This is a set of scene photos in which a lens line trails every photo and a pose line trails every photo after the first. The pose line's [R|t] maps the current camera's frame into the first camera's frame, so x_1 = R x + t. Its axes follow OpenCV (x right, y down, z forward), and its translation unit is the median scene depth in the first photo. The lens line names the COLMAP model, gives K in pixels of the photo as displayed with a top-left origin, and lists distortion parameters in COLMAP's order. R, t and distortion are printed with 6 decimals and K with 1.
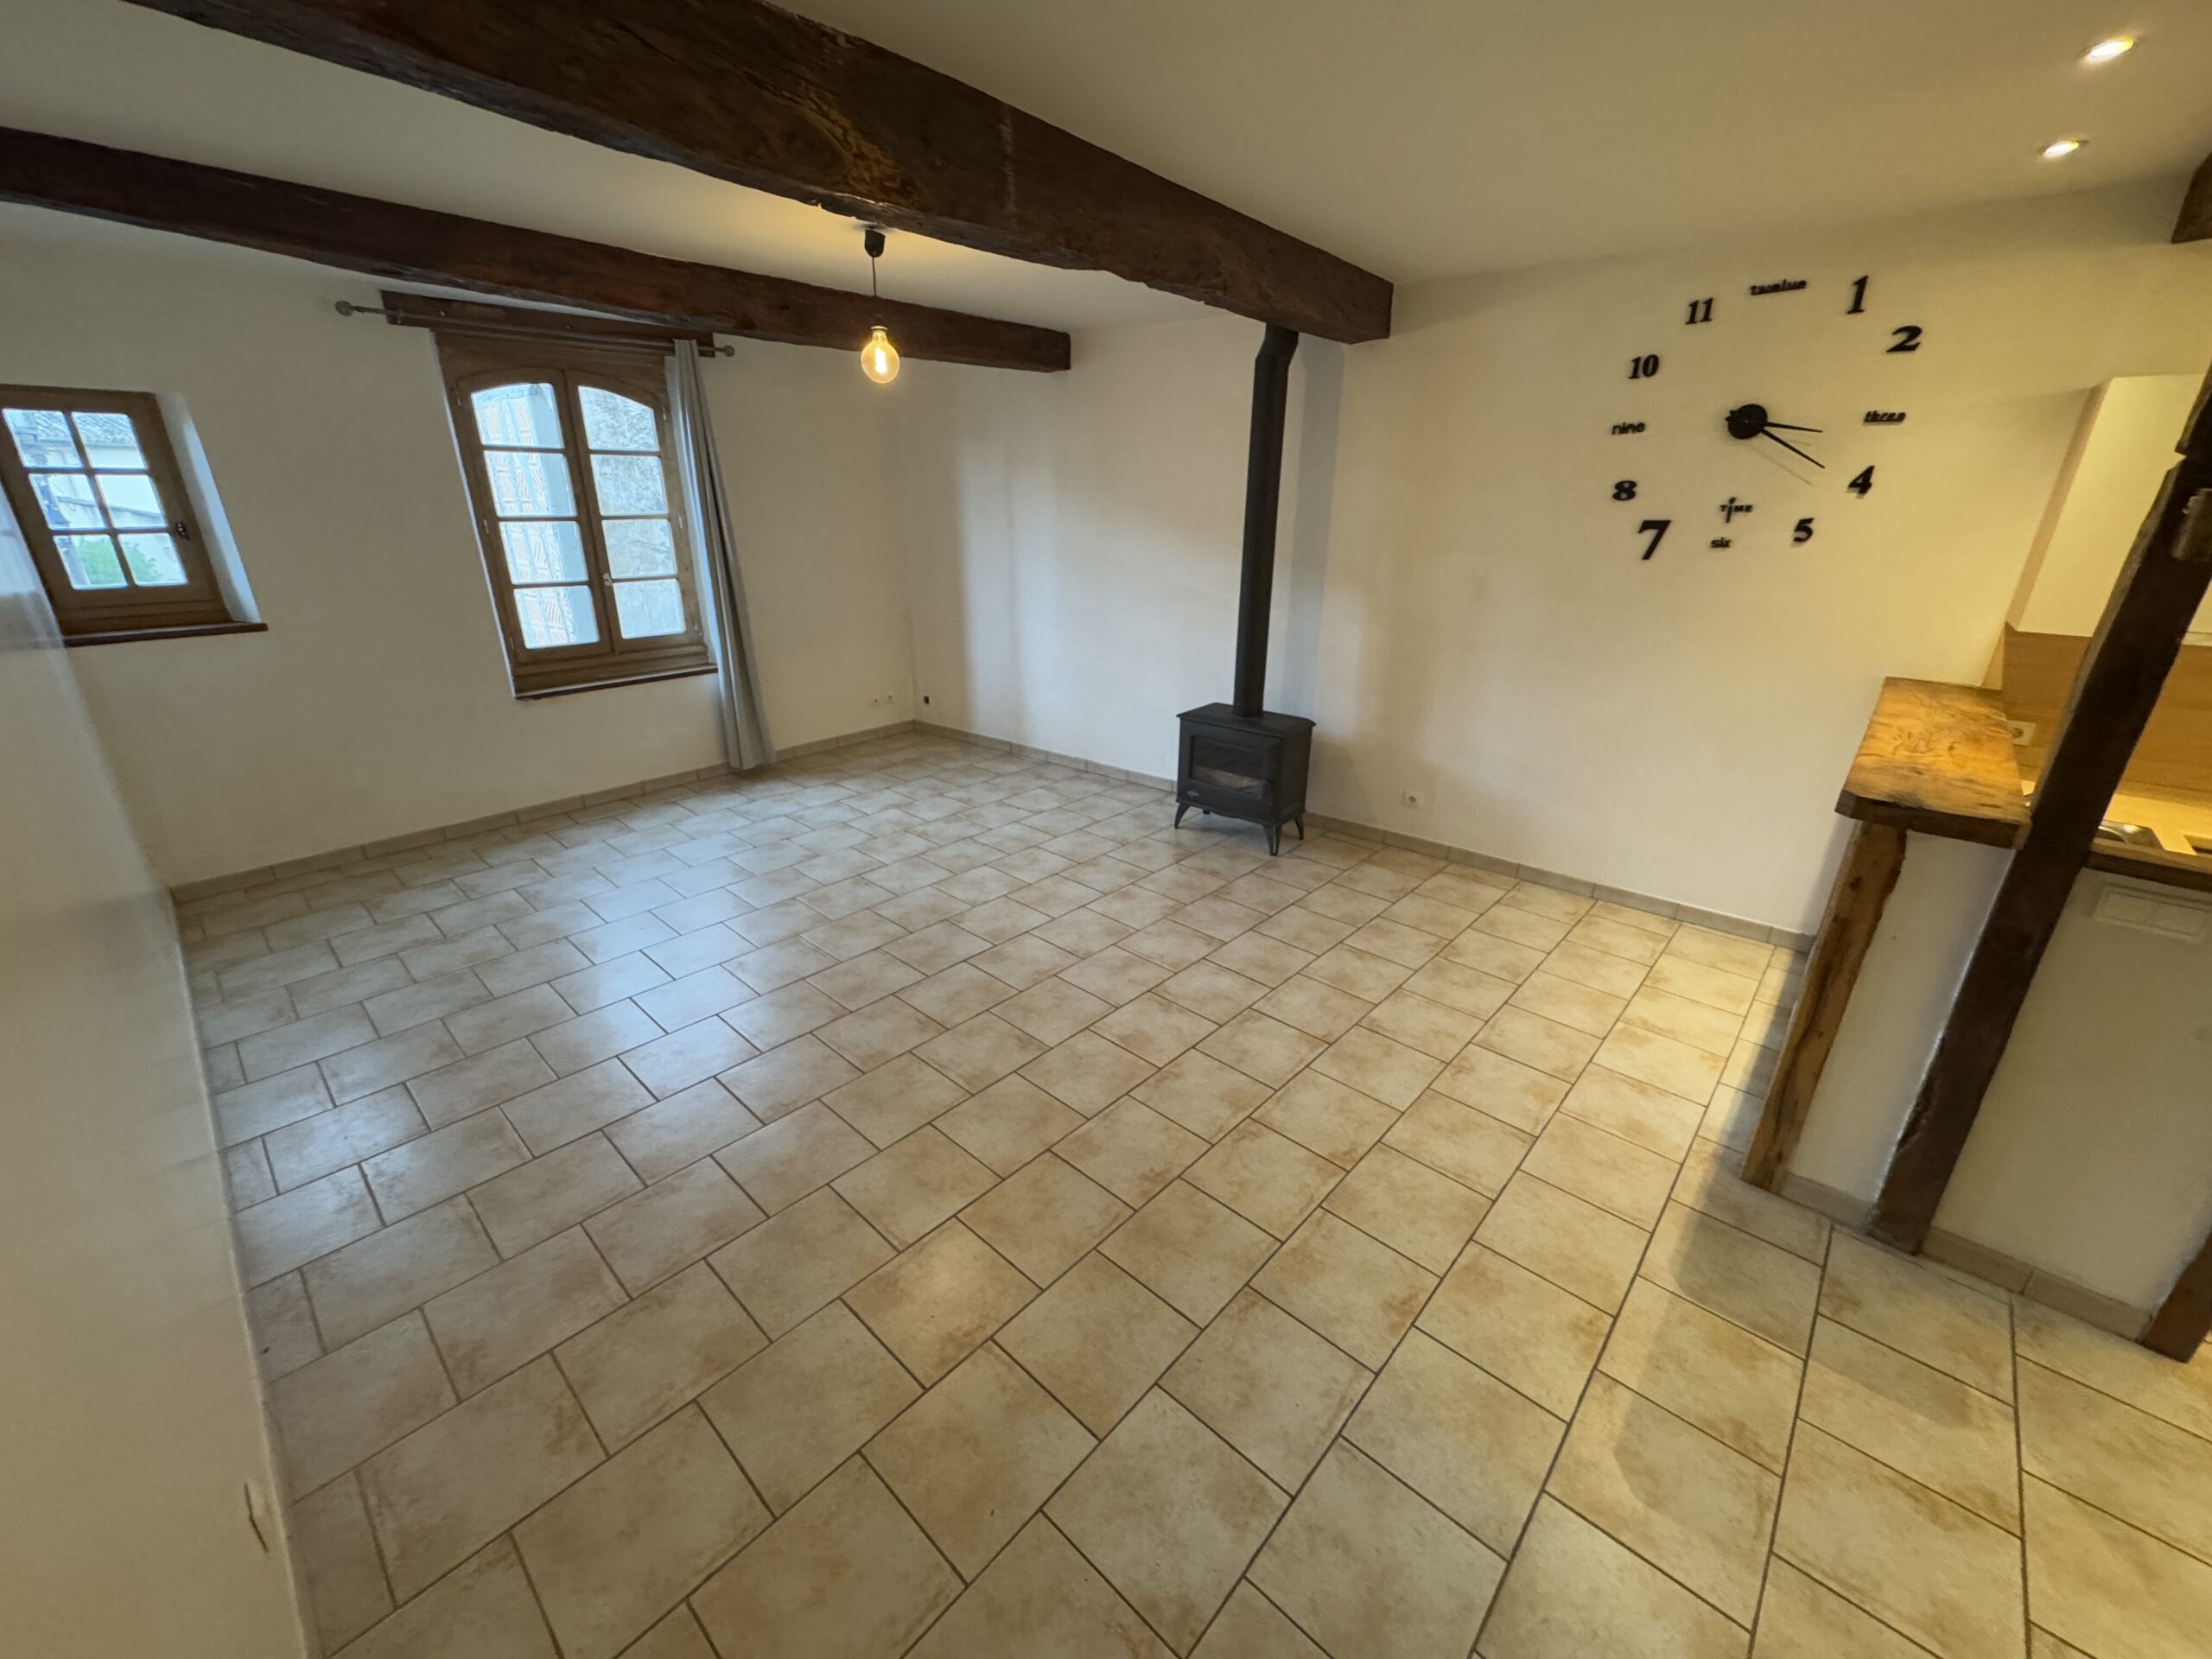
lens RADIAL K [[876.3, 0, 1106.0], [0, 876.3, 829.5], [0, 0, 1]] dist [-0.002239, -0.000423]
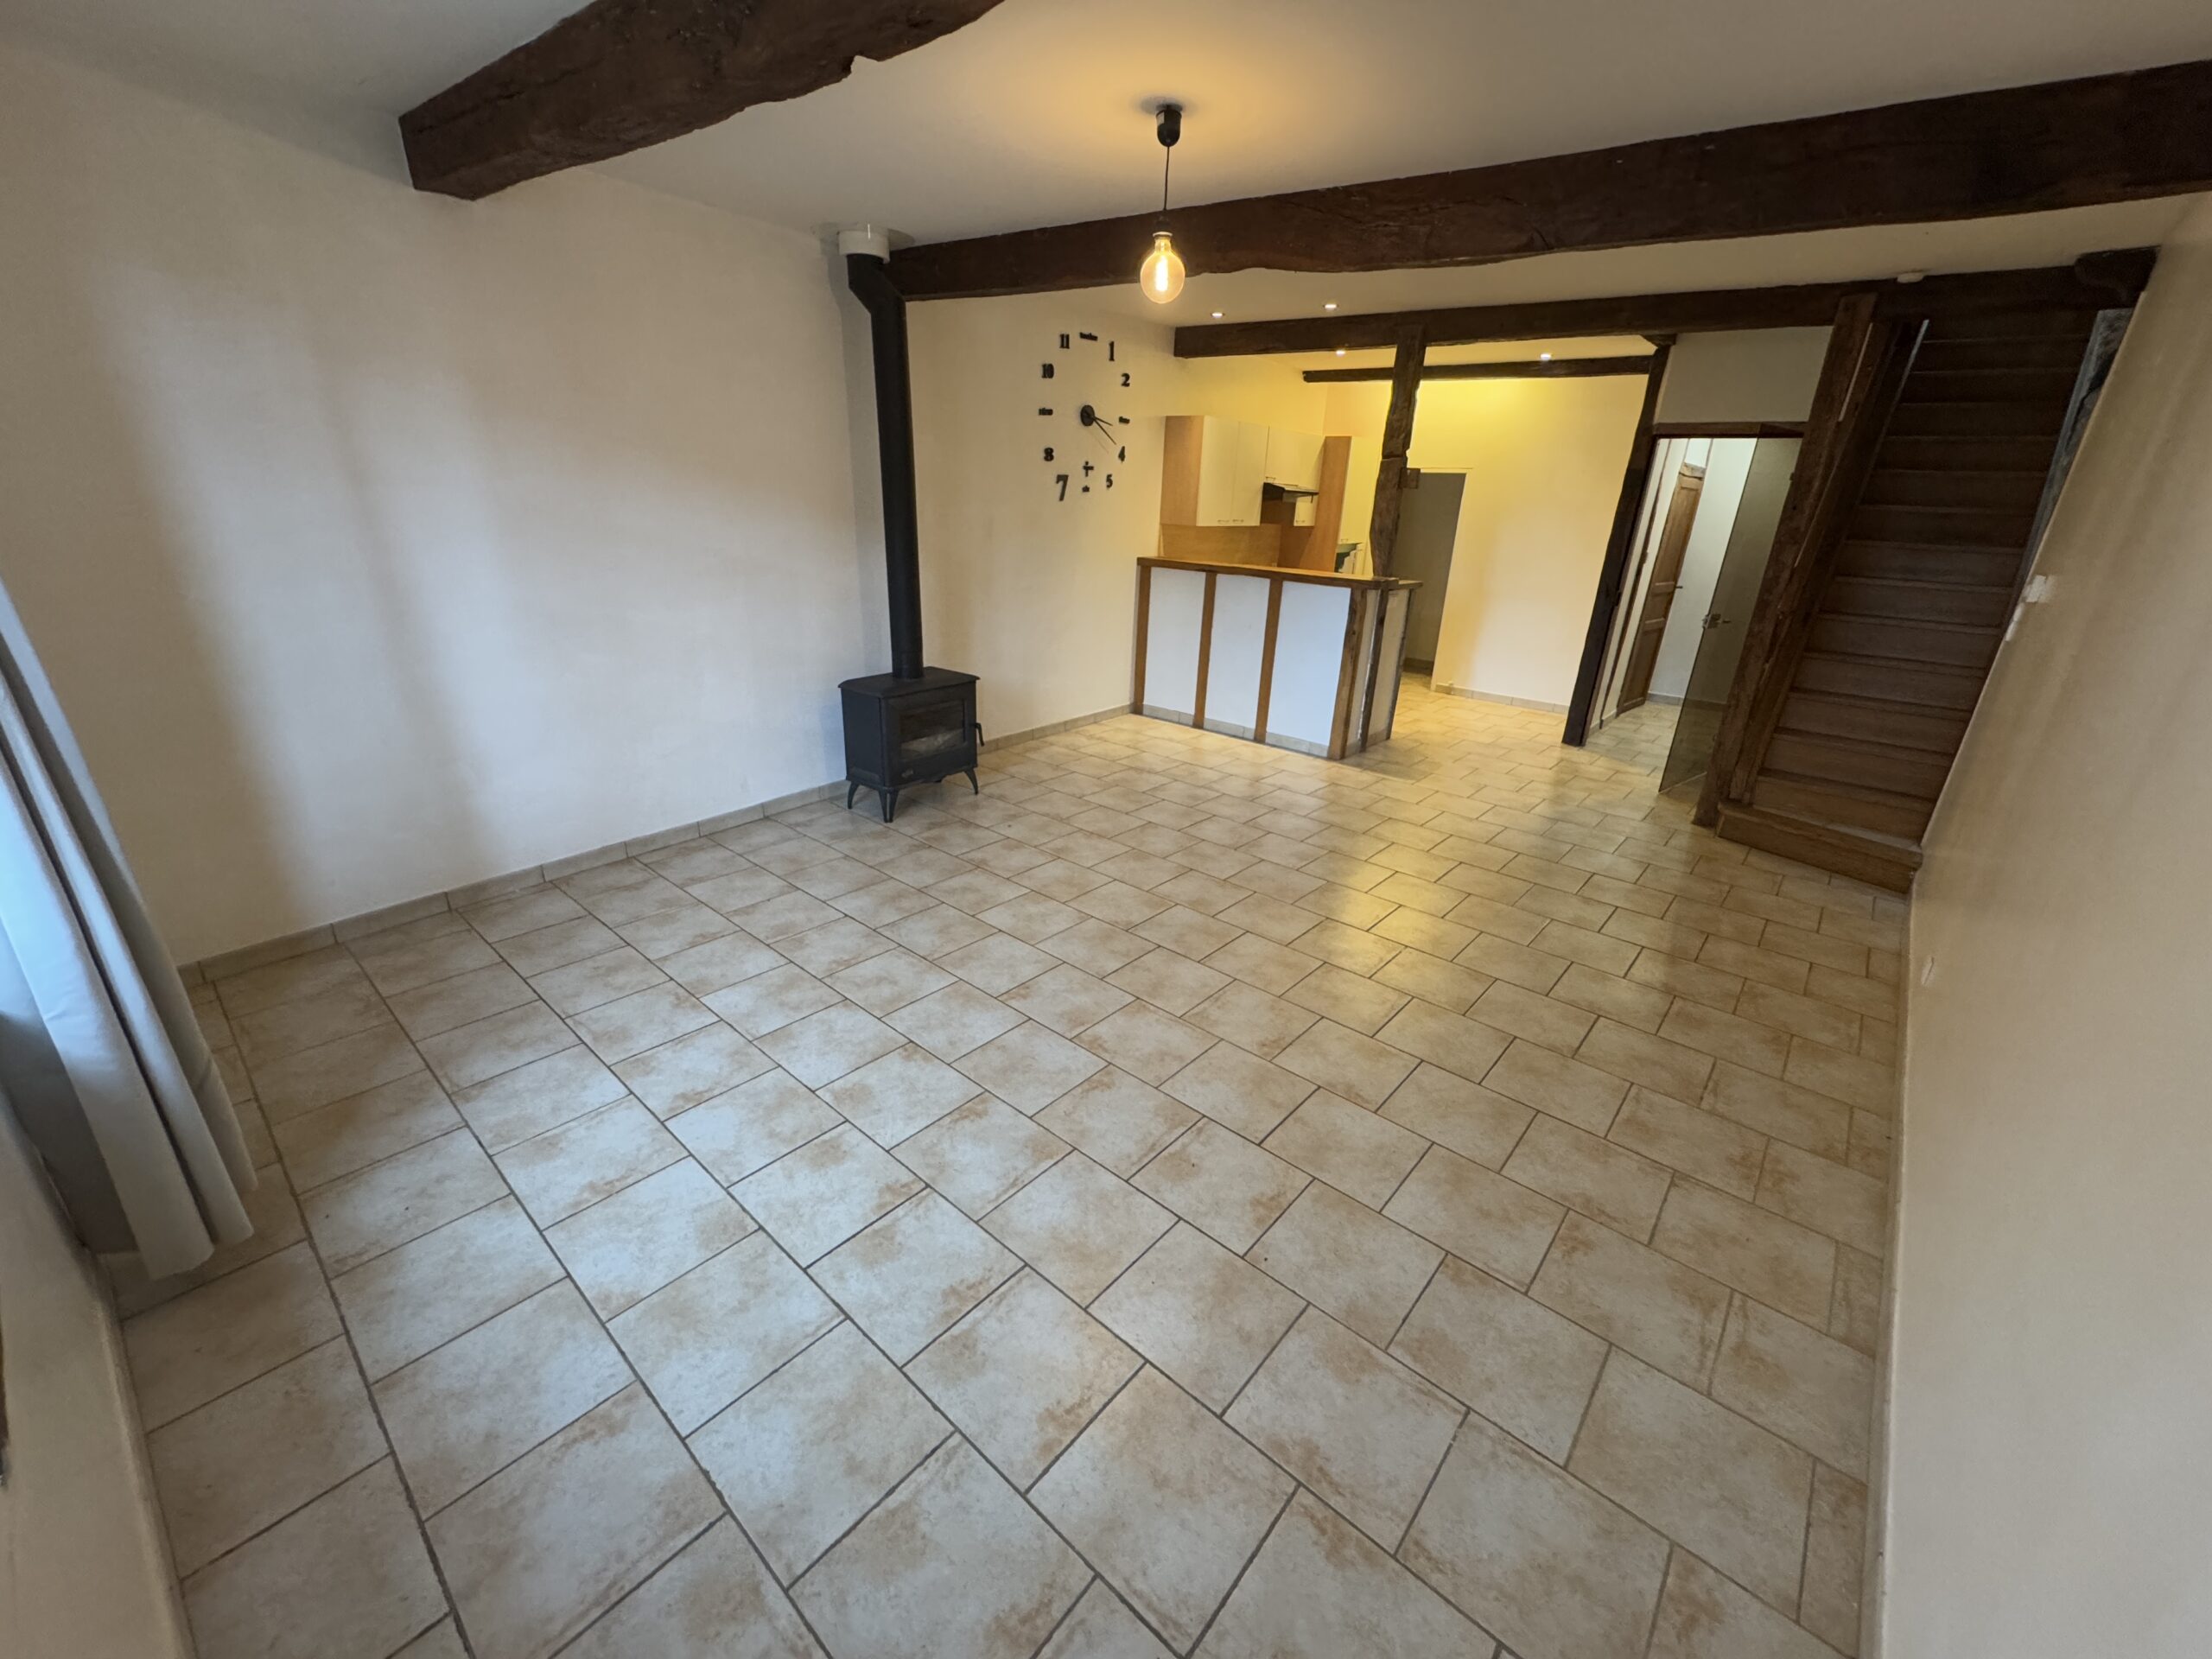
lens RADIAL K [[876.3, 0, 1106.0], [0, 876.3, 829.5], [0, 0, 1]] dist [-0.002239, -0.000423]
pose [[-0.023140, -0.371910, 0.927980, -0.868372], [0.327500, 0.874190, 0.358519, -0.279329], [-0.944568, 0.312210, 0.101572, 0.804470]]
